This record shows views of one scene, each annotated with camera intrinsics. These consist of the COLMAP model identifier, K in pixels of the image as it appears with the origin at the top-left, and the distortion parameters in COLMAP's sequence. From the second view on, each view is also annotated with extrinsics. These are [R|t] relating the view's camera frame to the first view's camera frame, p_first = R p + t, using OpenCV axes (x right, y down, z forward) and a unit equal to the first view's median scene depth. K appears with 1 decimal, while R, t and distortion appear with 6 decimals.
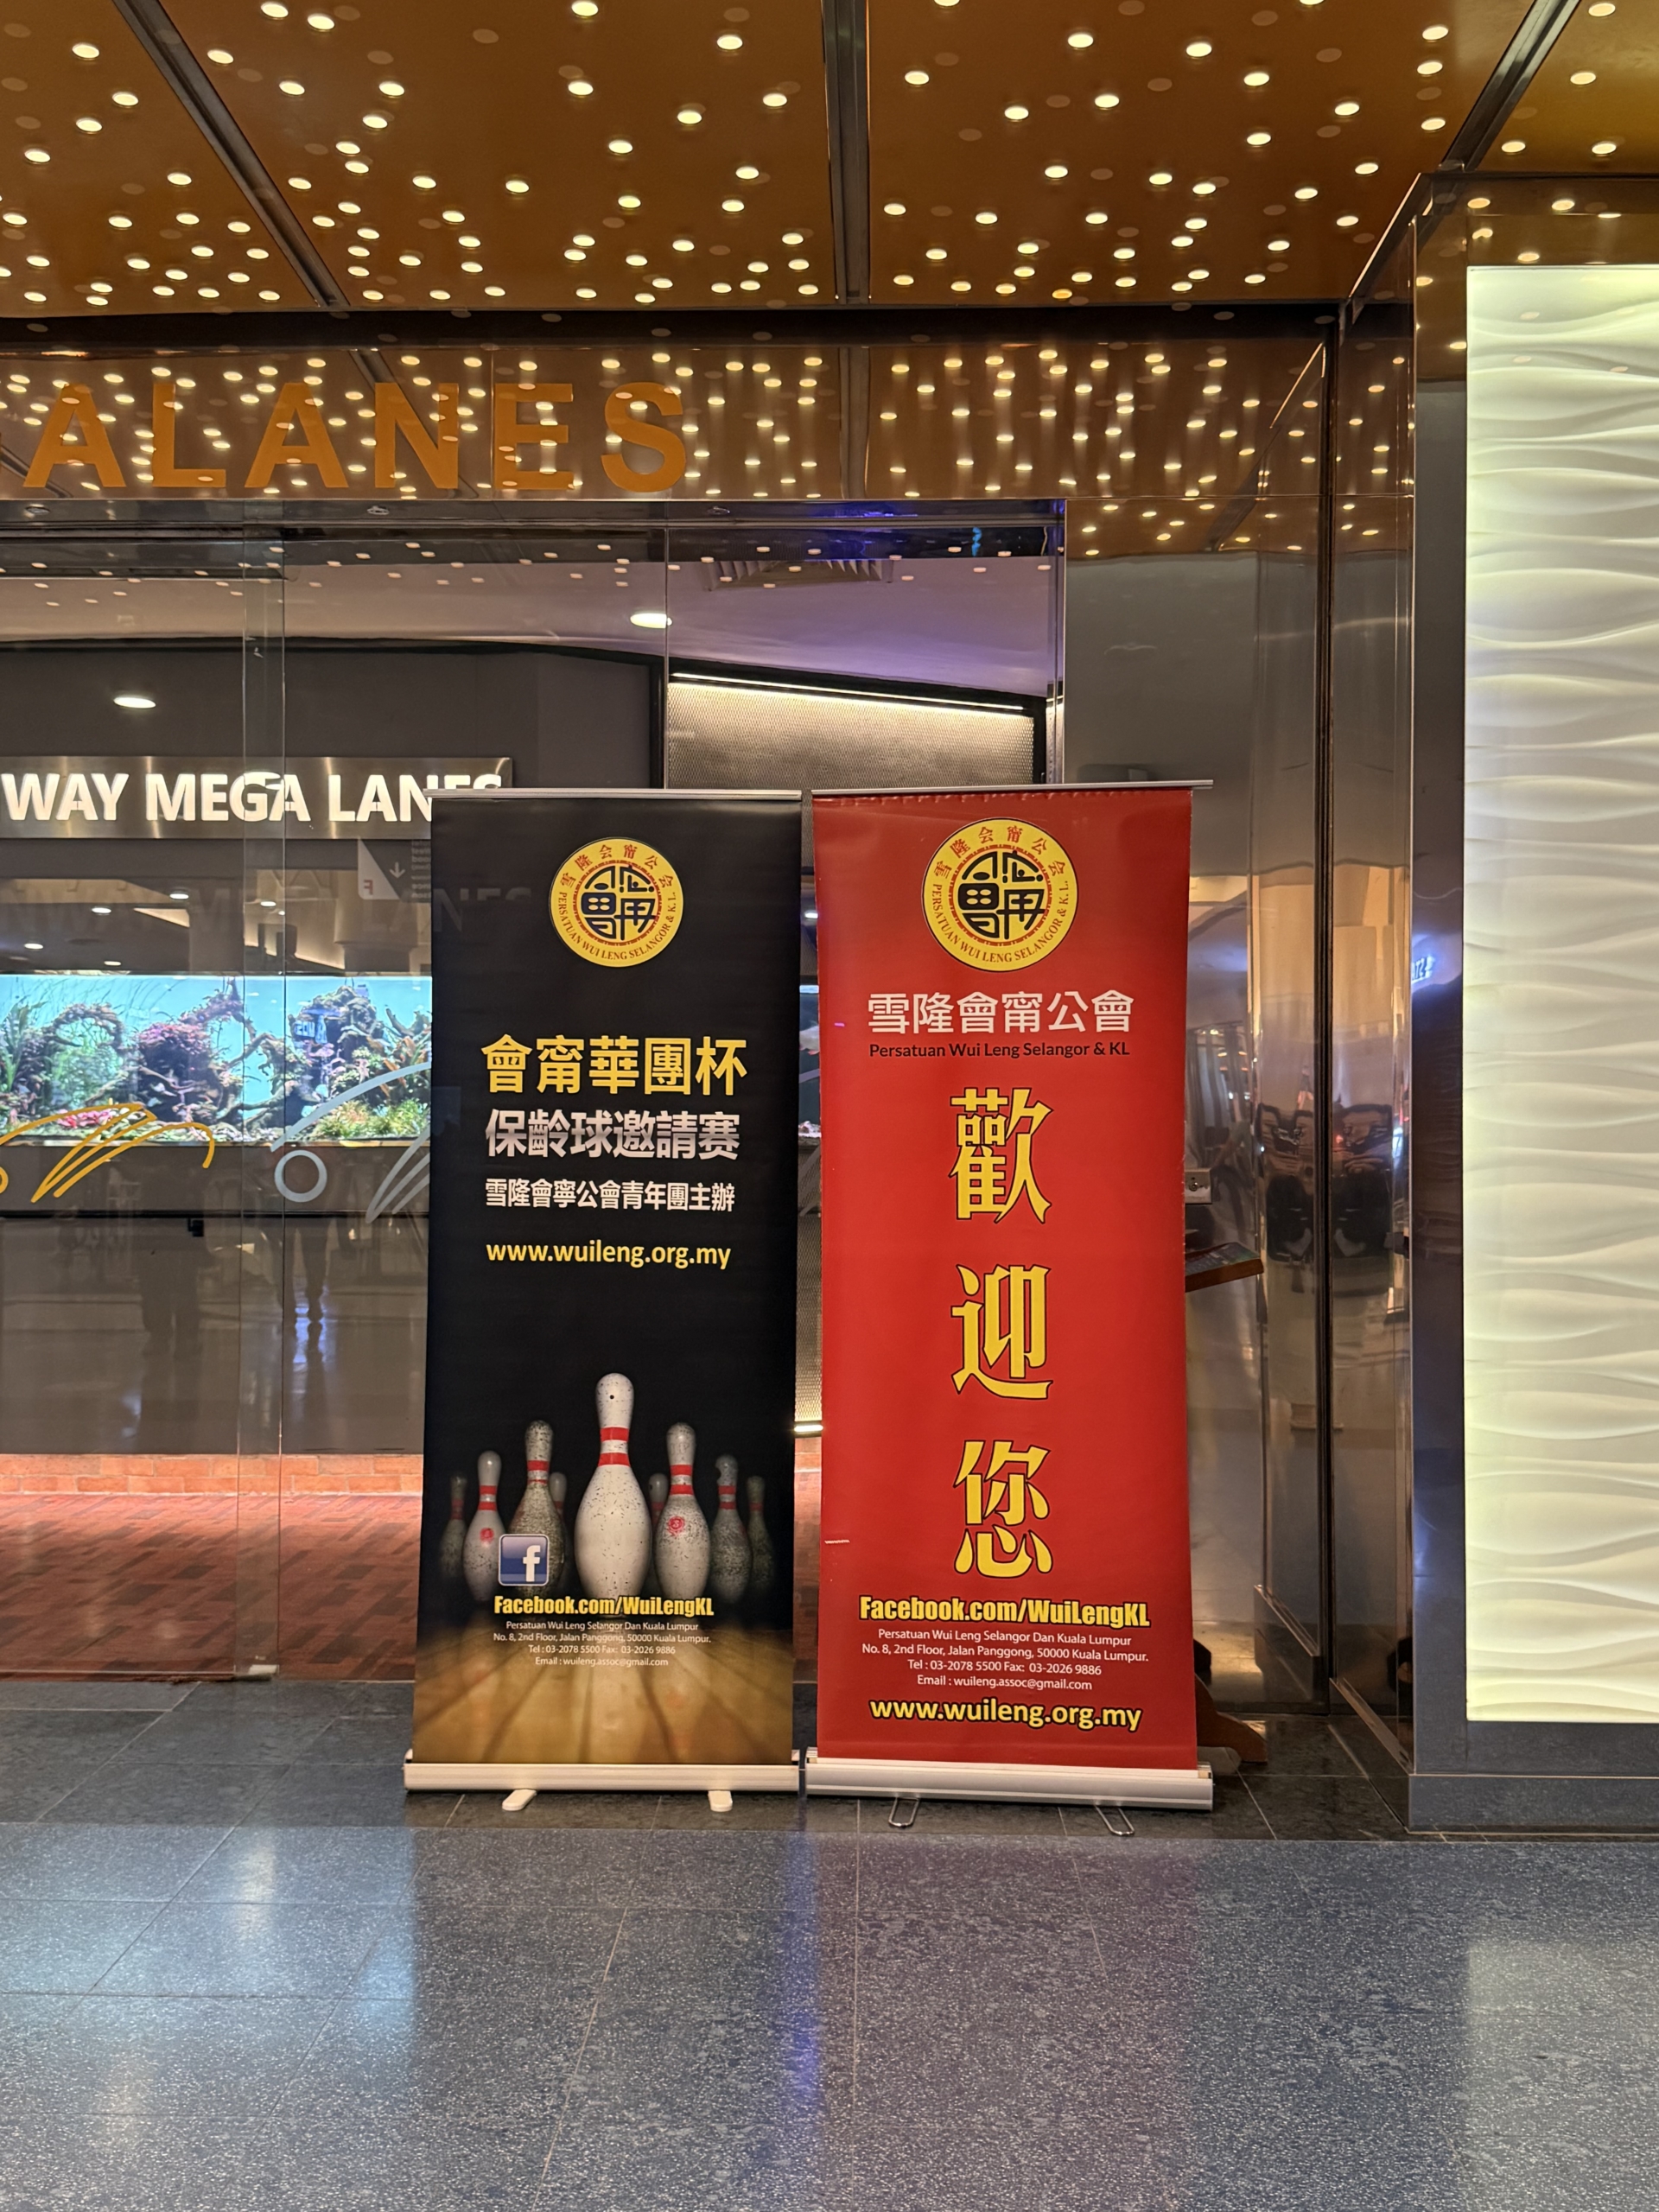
lens RADIAL K [[1998.1, 0, 829.5], [0, 1998.1, 1106.0], [0, 0, 1]] dist [0.175325, -0.337351]
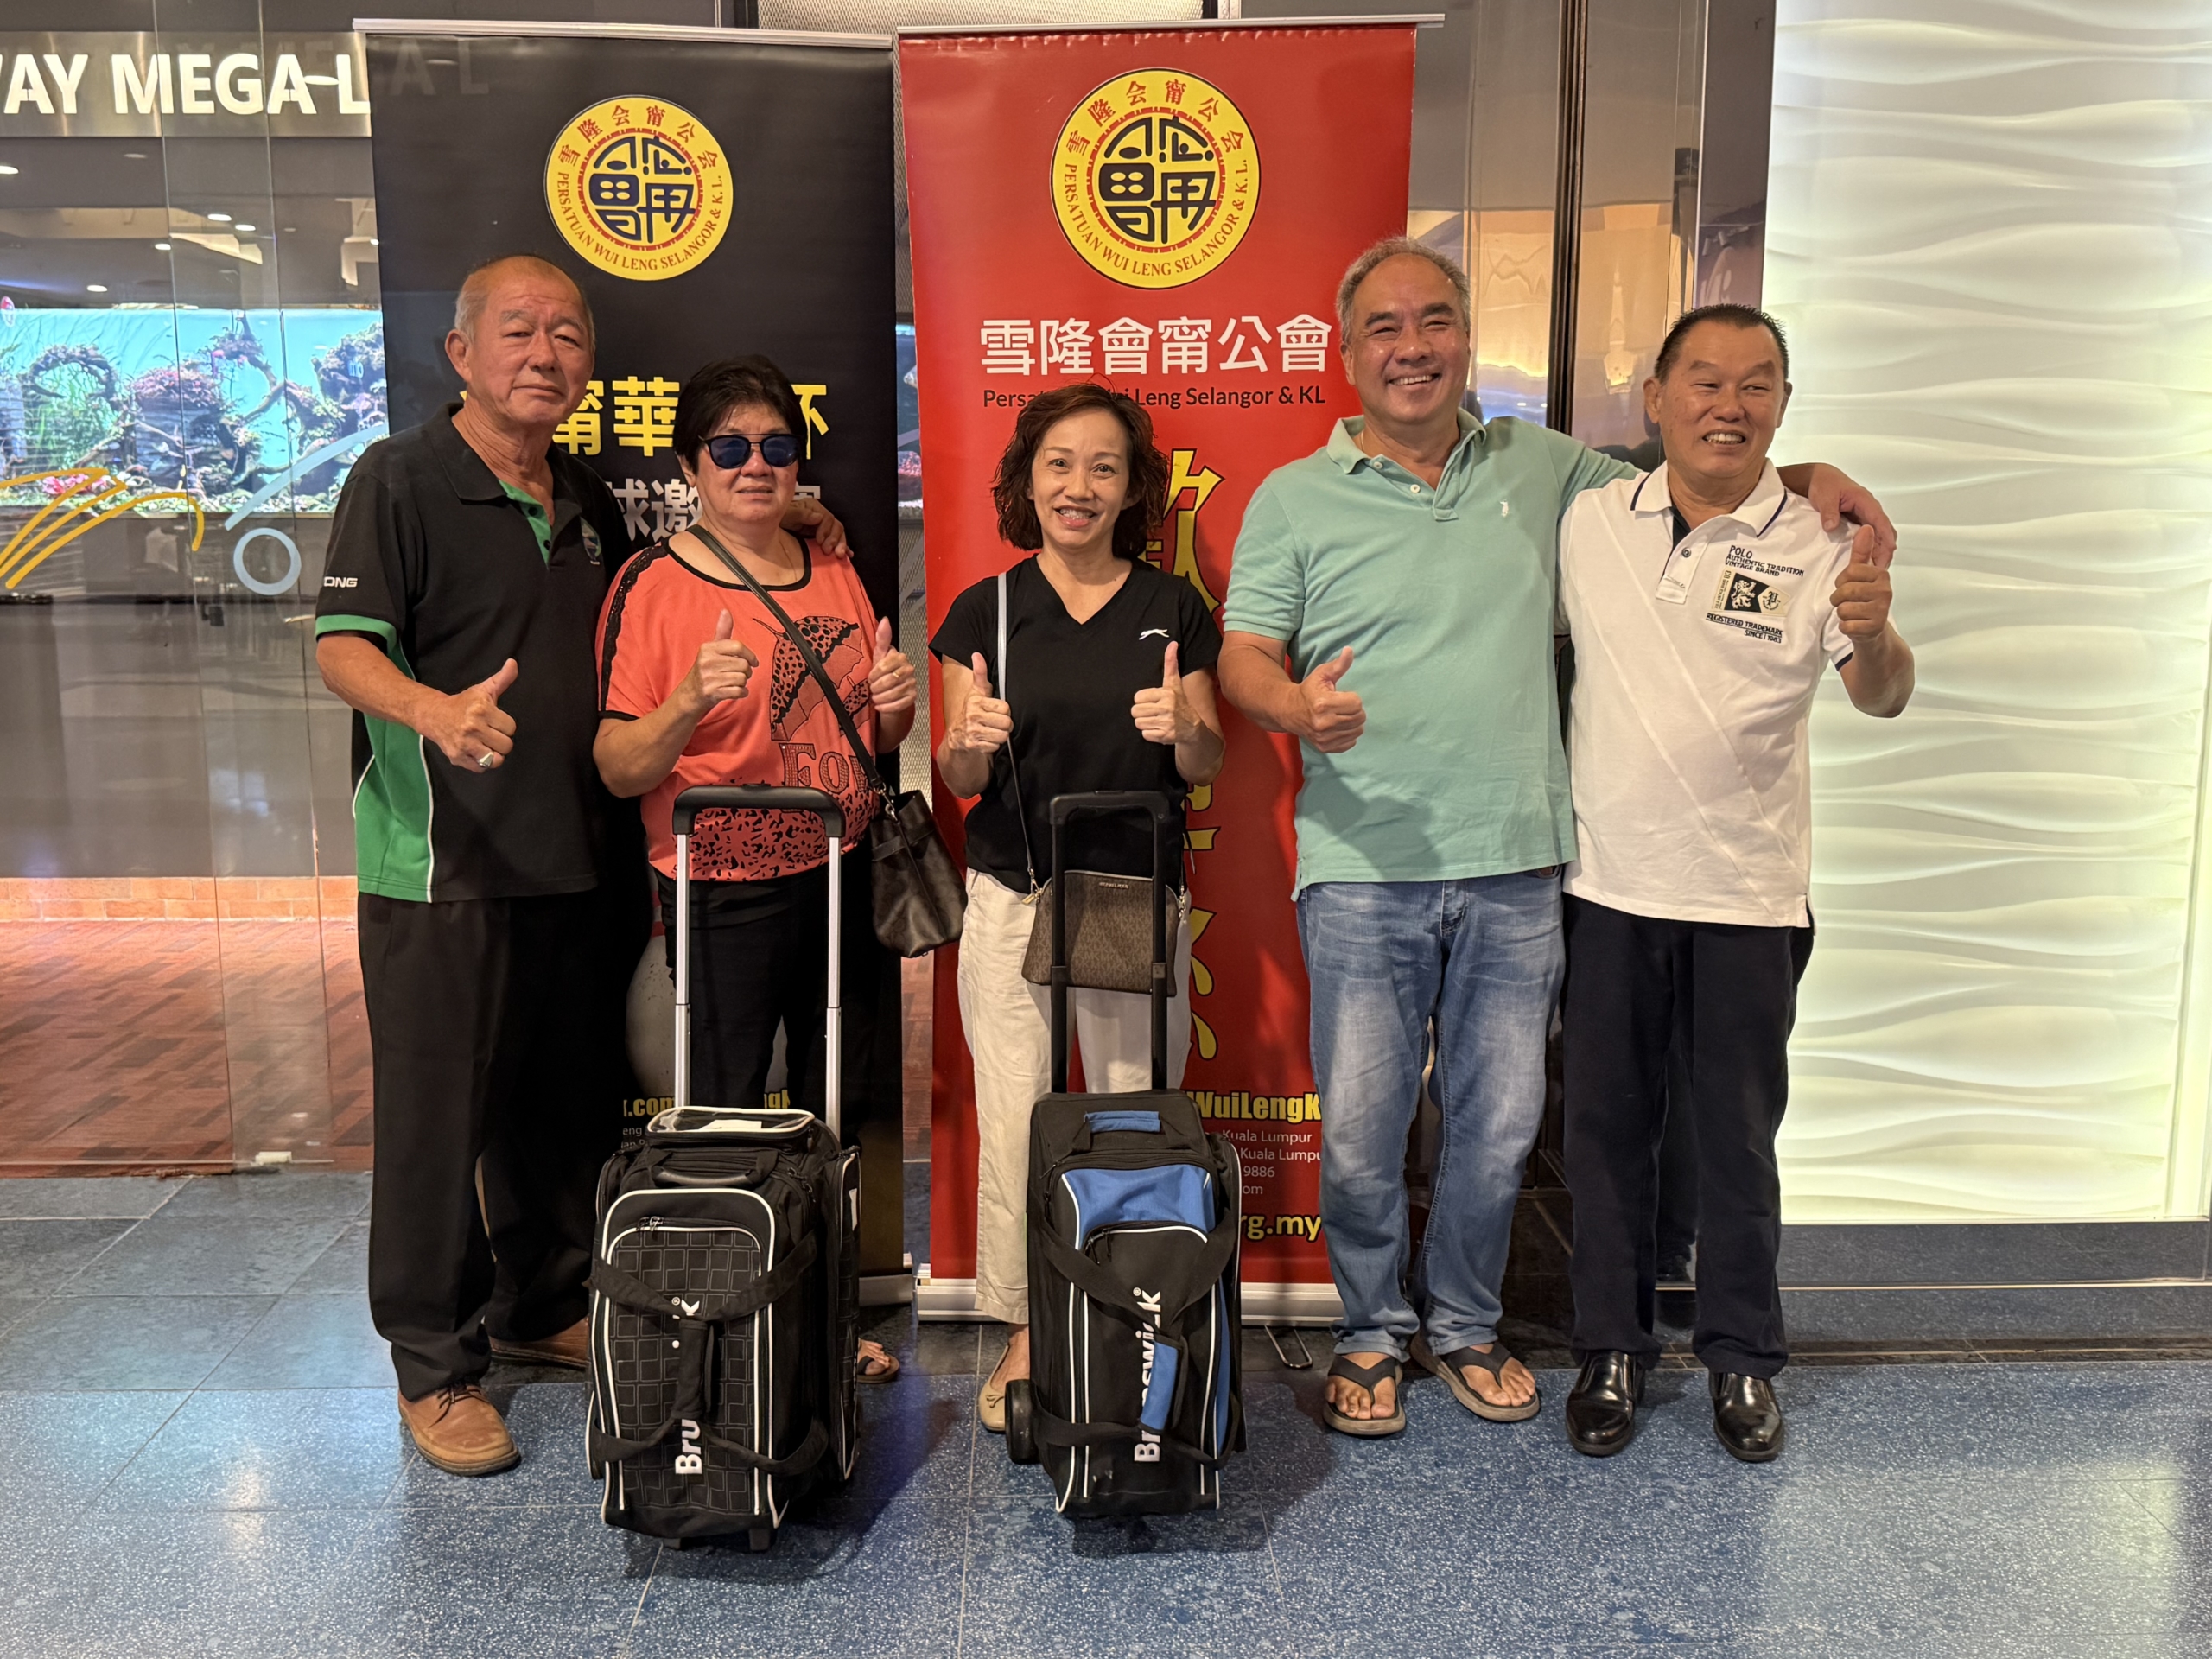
lens RADIAL K [[1998.1, 0, 1105.1], [0, 1998.1, 830.0], [0, 0, 1]] dist [0.175325, -0.337351]
pose [[0.998511, -0.013307, 0.052906, 0.023663], [0.003782, 0.984345, 0.176210, -0.001205], [-0.054423, -0.175747, 0.982930, 0.222979]]
